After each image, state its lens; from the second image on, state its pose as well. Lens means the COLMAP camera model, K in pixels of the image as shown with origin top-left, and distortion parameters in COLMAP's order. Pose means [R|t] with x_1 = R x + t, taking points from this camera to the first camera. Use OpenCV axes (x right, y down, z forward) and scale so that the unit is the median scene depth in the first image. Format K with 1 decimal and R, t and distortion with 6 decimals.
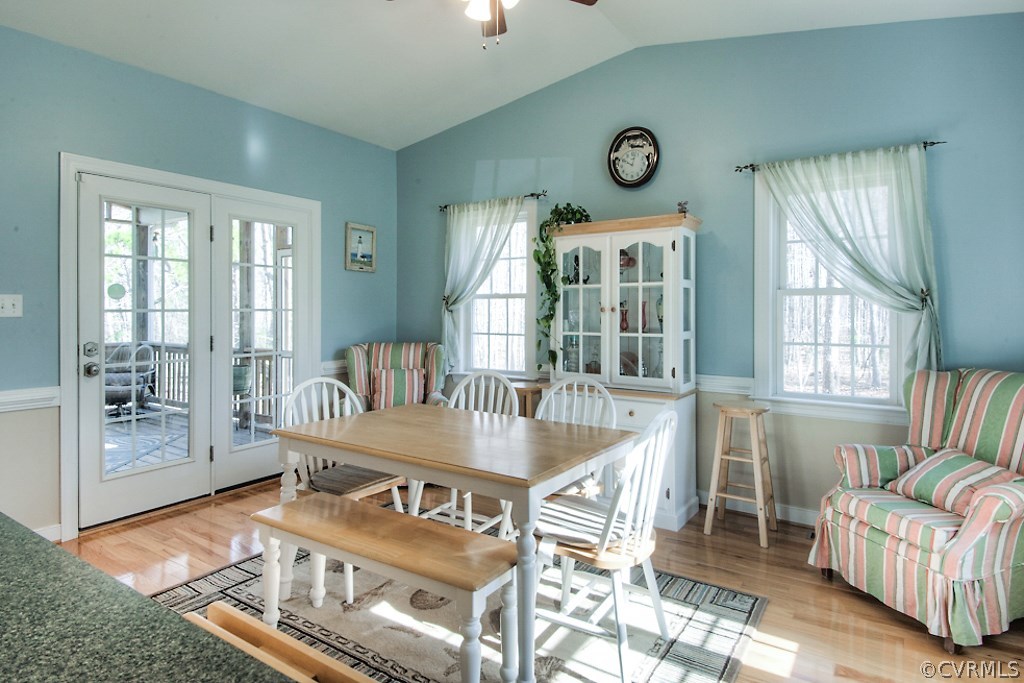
lens RADIAL K [[555.7, 0, 514.4], [0, 555.7, 312.0], [0, 0, 1]] dist [0.001205, -0.000357]
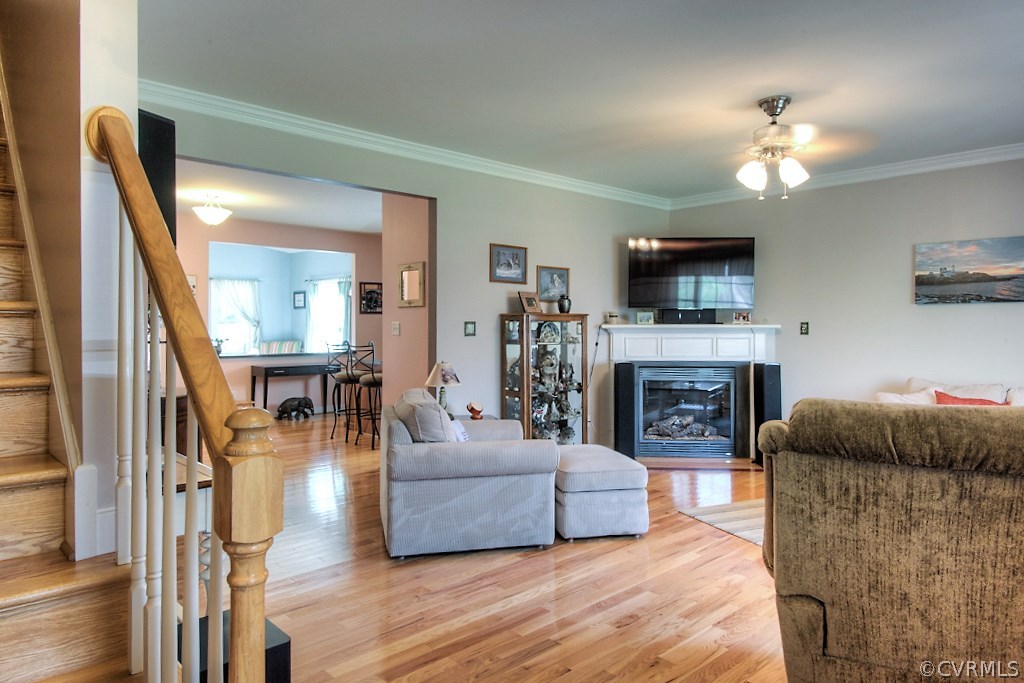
lens RADIAL K [[662.5, 0, 511.9], [0, 662.5, 323.0], [0, 0, 1]] dist [0.031832, 0.000101]
pose [[0.237534, -0.001885, 0.971377, -2.564675], [0.006659, 0.999978, 0.000312, -0.013049], [-0.971356, 0.006395, 0.237541, -1.362874]]
